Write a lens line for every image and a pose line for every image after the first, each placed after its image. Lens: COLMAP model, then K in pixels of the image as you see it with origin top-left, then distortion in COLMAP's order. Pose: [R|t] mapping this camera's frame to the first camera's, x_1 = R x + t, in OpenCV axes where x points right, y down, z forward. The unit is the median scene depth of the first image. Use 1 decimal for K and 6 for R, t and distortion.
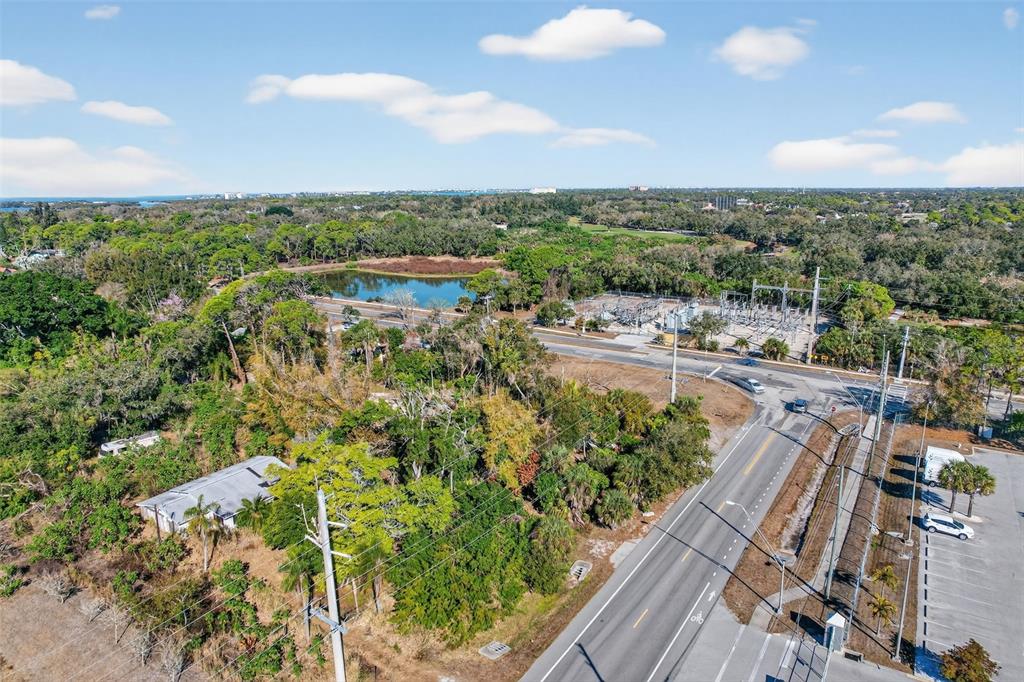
lens RADIAL K [[654.4, 0, 512.0], [0, 654.4, 341.0], [0, 0, 1]] dist [-0.073383, 0.072339]
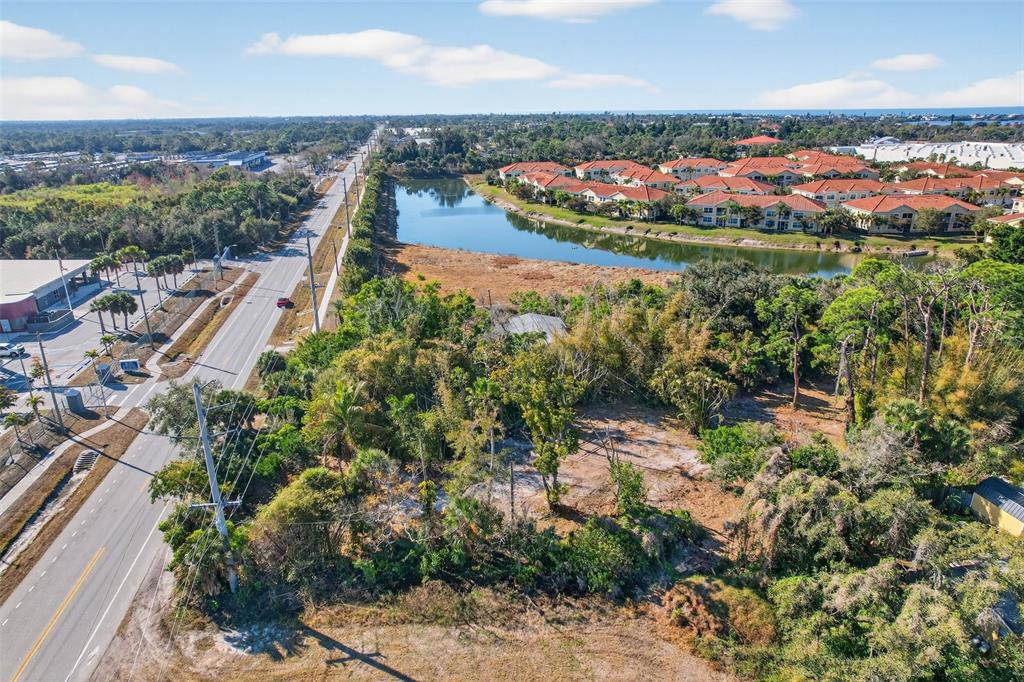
lens RADIAL K [[654.4, 0, 512.0], [0, 654.4, 341.0], [0, 0, 1]] dist [-0.073383, 0.072339]
pose [[-0.727481, 0.248693, -0.639471, 0.286983], [-0.138163, 0.859812, 0.491563, -0.254837], [0.672073, 0.445954, -0.591137, 1.078193]]
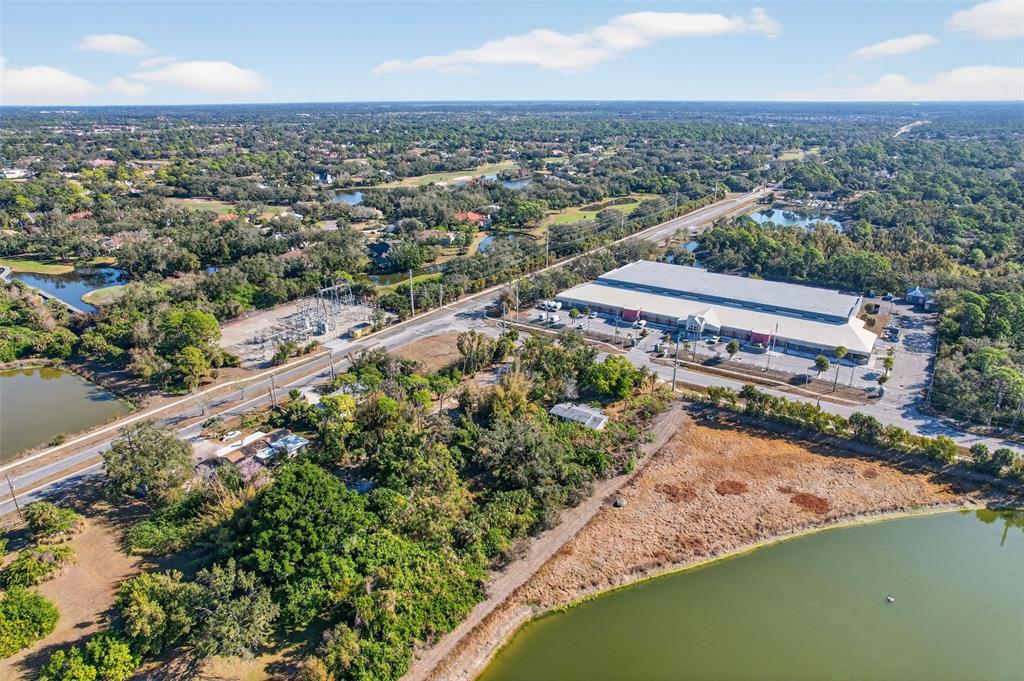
lens RADIAL K [[654.4, 0, 512.0], [0, 654.4, 340.5], [0, 0, 1]] dist [-0.073383, 0.072339]
pose [[0.011049, -0.342103, 0.939598, -1.607528], [0.233679, 0.914520, 0.330224, -0.540685], [-0.972251, 0.215916, 0.090047, 0.586473]]
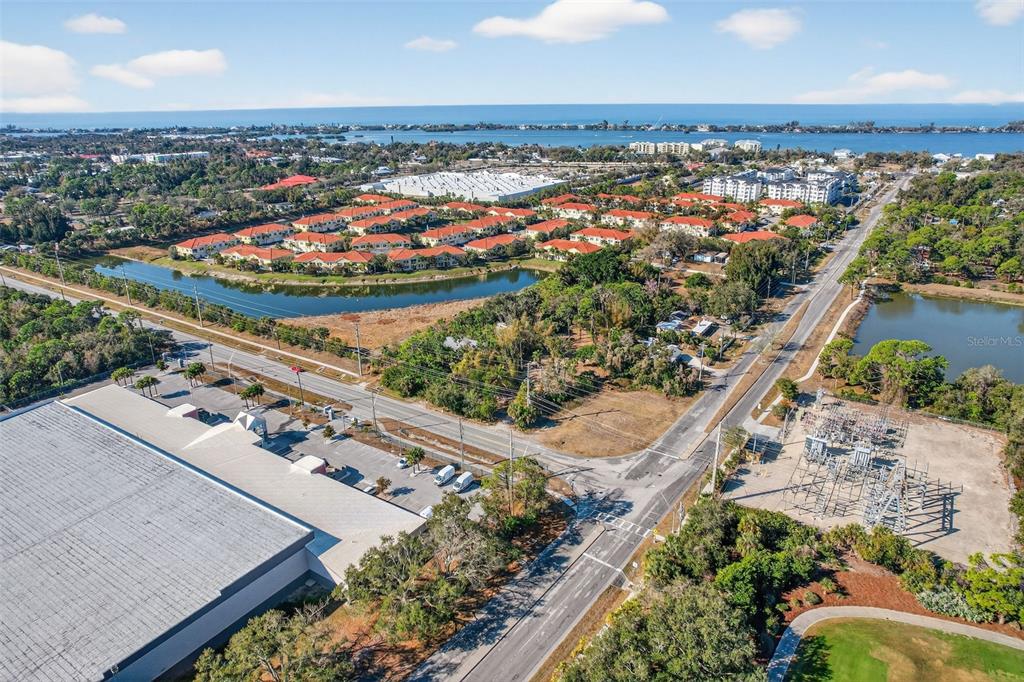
lens RADIAL K [[654.4, 0, 512.0], [0, 654.4, 341.0], [0, 0, 1]] dist [-0.073383, 0.072339]
pose [[-0.002764, 0.354601, -0.935014, 1.476879], [-0.220825, 0.911718, 0.346419, -0.547040], [0.975310, 0.207432, 0.075785, 0.603244]]
